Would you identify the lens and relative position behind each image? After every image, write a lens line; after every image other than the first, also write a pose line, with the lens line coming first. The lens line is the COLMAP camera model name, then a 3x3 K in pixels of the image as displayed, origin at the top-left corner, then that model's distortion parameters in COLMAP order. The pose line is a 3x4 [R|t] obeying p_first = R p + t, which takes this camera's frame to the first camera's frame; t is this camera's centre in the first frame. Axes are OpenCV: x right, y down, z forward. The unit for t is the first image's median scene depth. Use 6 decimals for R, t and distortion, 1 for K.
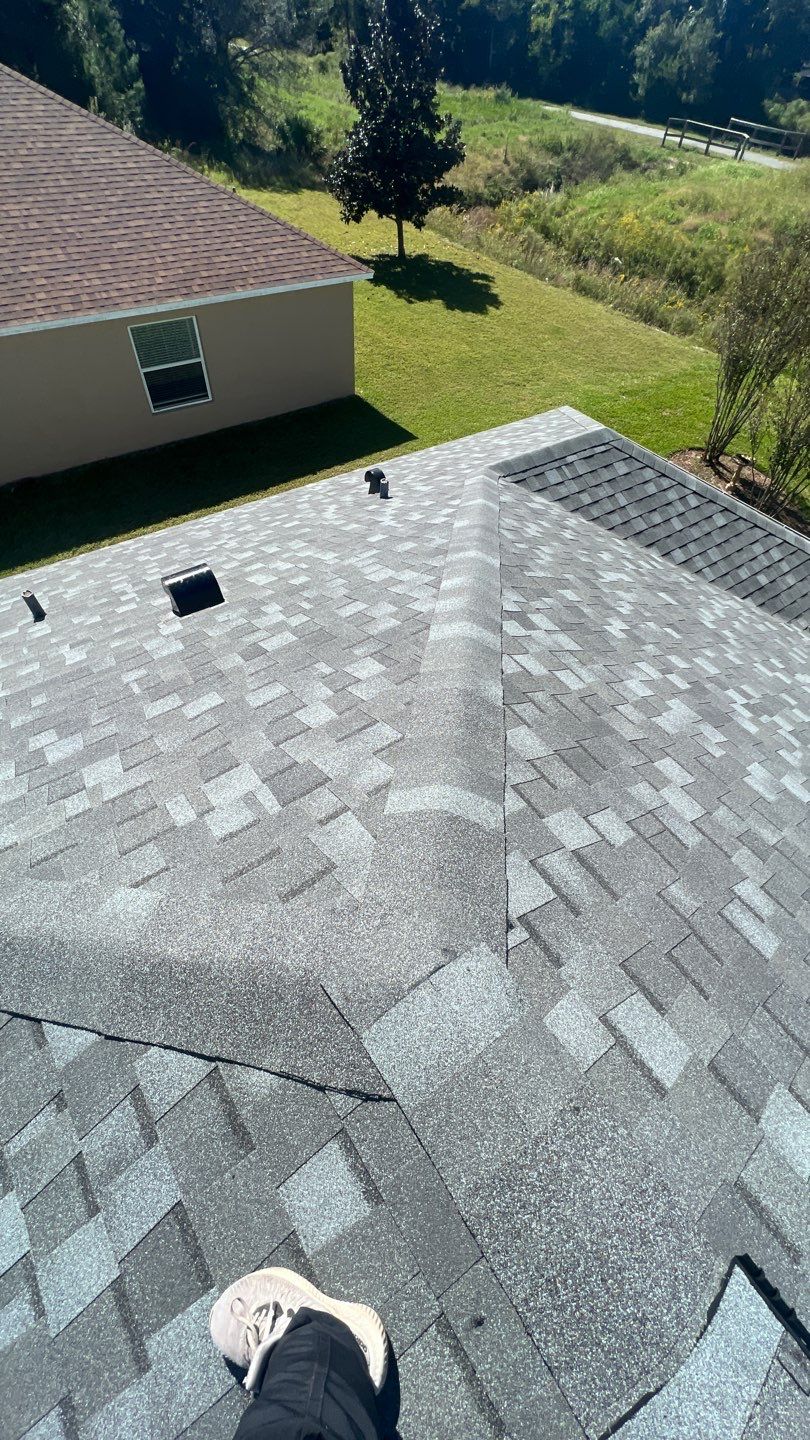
lens RADIAL K [[562.8, 0, 405.2], [0, 562.8, 711.6], [0, 0, 1]] dist [0.000516, 0.000636]
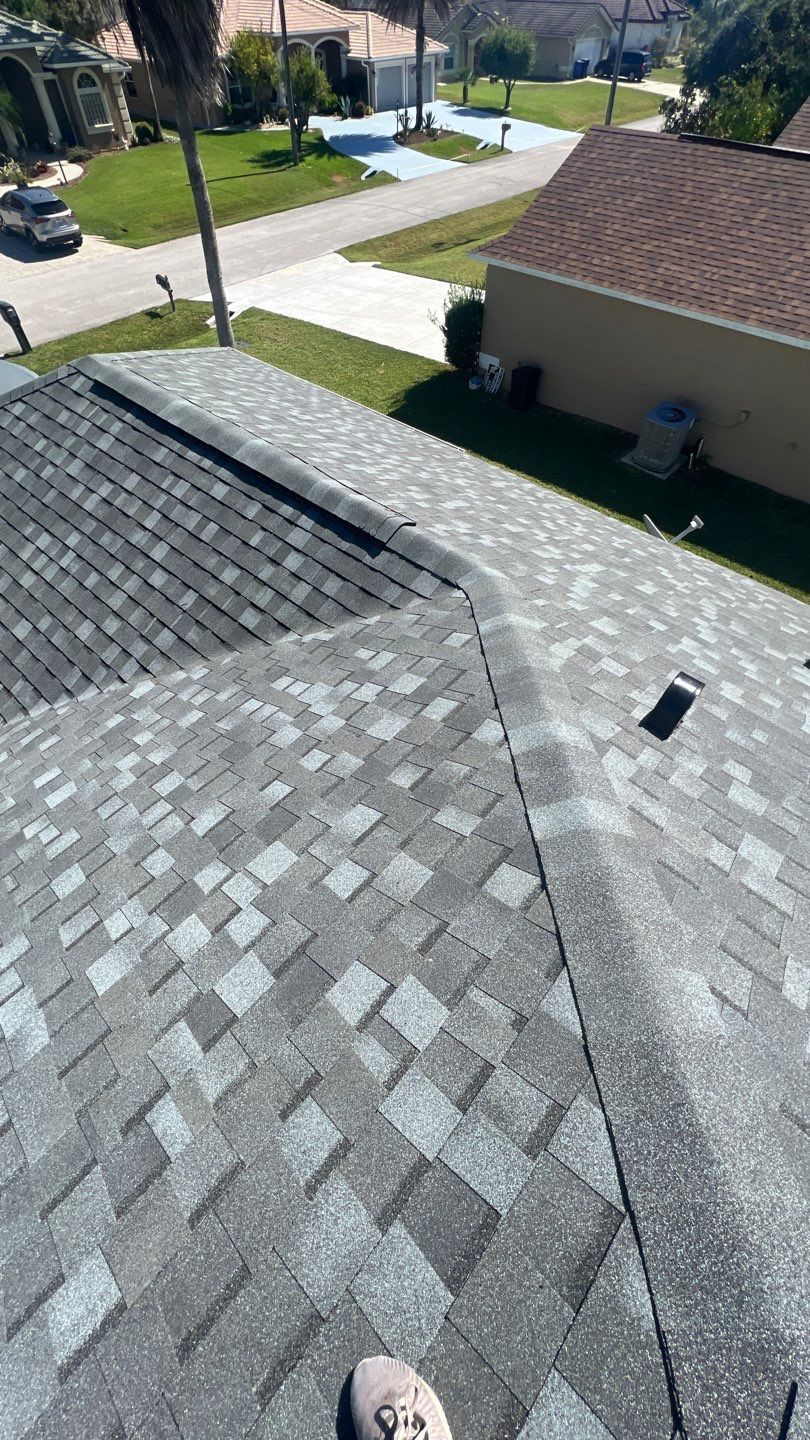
lens RADIAL K [[562.8, 0, 405.2], [0, 562.8, 711.6], [0, 0, 1]] dist [0.000516, 0.000636]
pose [[0.222934, 0.749233, -0.623659, -0.415918], [-0.760751, 0.533750, 0.369282, 0.127963], [0.609556, 0.392124, 0.688970, -0.124235]]
